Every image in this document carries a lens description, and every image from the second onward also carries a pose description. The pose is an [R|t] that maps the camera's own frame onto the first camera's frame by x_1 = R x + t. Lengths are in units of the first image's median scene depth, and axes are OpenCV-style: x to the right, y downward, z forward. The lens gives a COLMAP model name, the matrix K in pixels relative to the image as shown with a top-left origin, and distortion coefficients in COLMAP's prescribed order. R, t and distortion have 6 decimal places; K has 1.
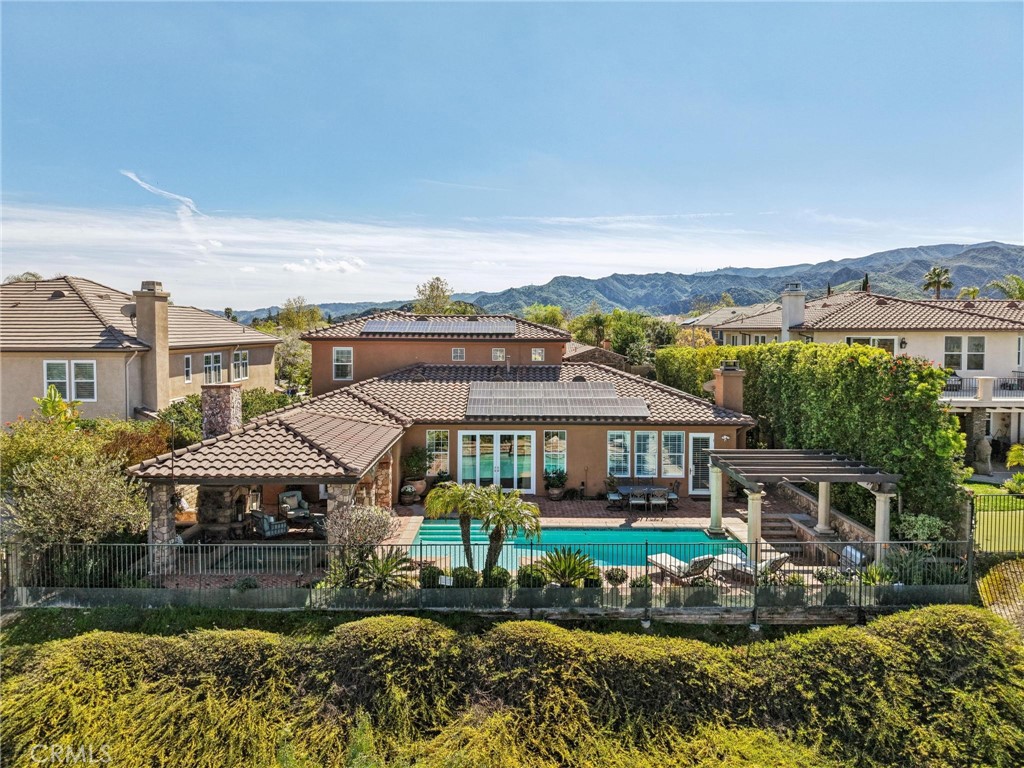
lens RADIAL K [[704.3, 0, 517.5], [0, 704.3, 383.1], [0, 0, 1]] dist [0.004115, -0.001826]
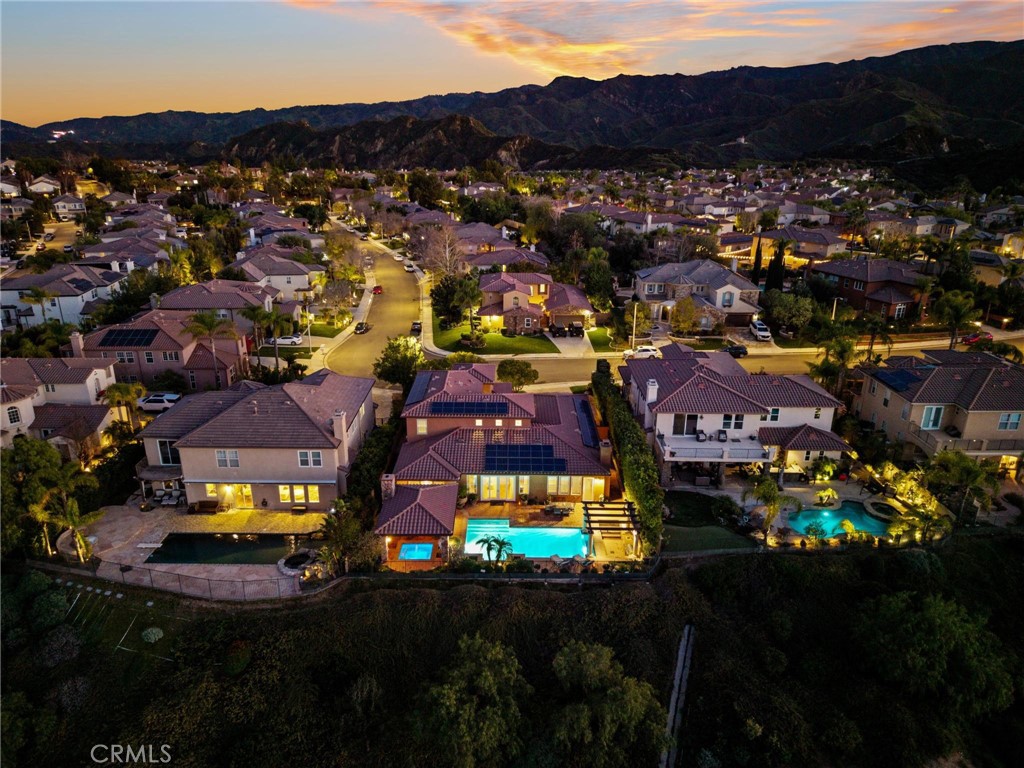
lens RADIAL K [[722.7, 0, 512.0], [0, 722.7, 384.0], [0, 0, 1]] dist [0.054384, -0.060361]
pose [[0.999977, 0.003453, -0.005914, 0.045603], [-0.001634, 0.958974, 0.283488, -1.450342], [0.006650, -0.283472, 0.958957, -1.891077]]
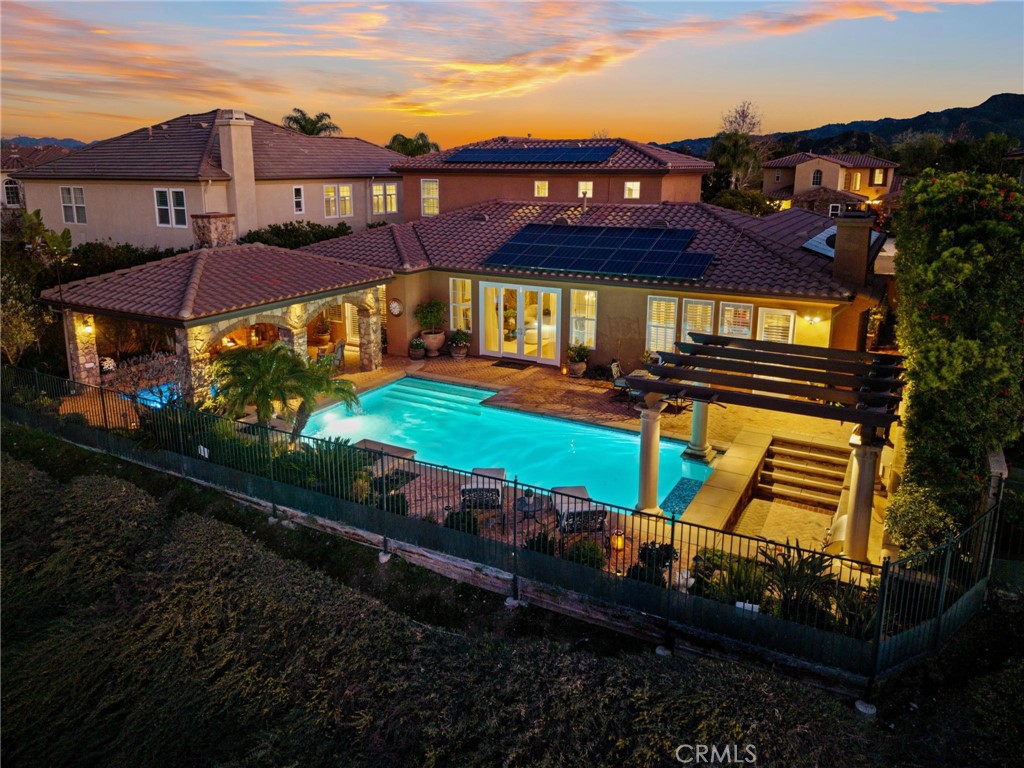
lens RADIAL K [[723.6, 0, 529.1], [0, 723.6, 351.1], [0, 0, 1]] dist [0.001265, -0.000898]
pose [[0.872884, 0.120133, -0.472907, 0.645186], [-0.037054, 0.982738, 0.181253, -0.013879], [0.486518, -0.140690, 0.862268, 0.448300]]
